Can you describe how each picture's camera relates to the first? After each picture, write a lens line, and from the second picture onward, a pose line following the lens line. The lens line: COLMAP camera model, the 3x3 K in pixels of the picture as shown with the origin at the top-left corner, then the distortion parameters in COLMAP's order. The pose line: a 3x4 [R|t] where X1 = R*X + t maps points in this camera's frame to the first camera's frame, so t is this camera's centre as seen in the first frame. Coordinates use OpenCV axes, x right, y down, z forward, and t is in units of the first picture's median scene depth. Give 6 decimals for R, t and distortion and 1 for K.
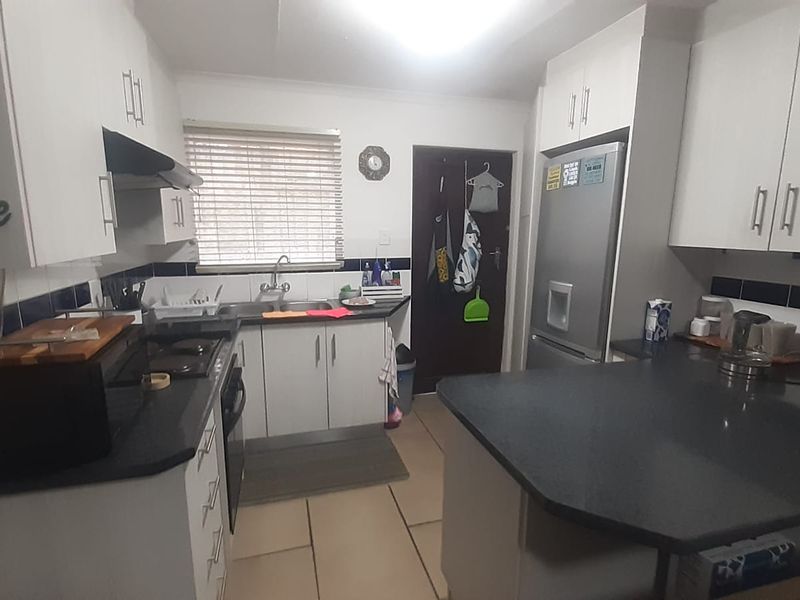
lens RADIAL K [[419.0, 0, 399.1], [0, 419.0, 305.0], [0, 0, 1]] dist [0.009472, -0.009554]
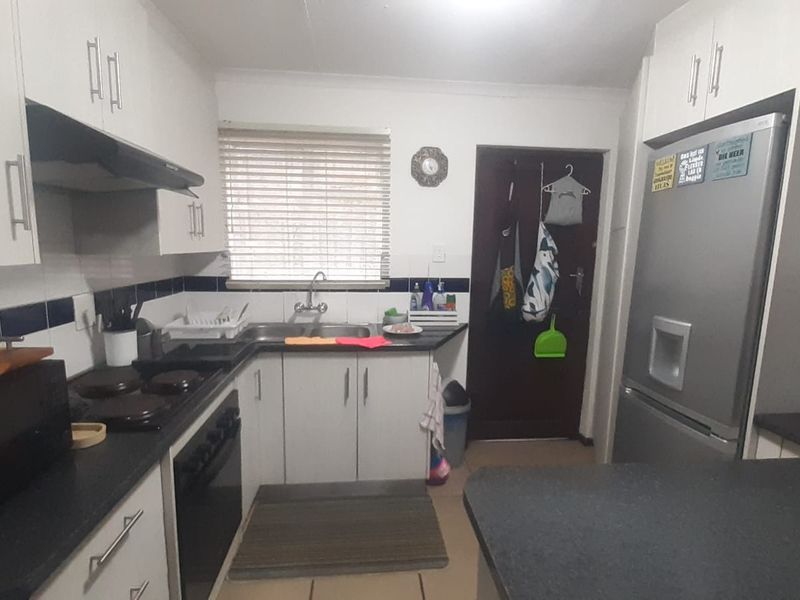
lens RADIAL K [[419.0, 0, 399.1], [0, 419.0, 305.0], [0, 0, 1]] dist [0.009472, -0.009554]
pose [[0.982976, 0.038523, -0.179651, 0.047136], [-0.046033, 0.998224, -0.037823, -0.023605], [0.177874, 0.045449, 0.983003, 0.173378]]
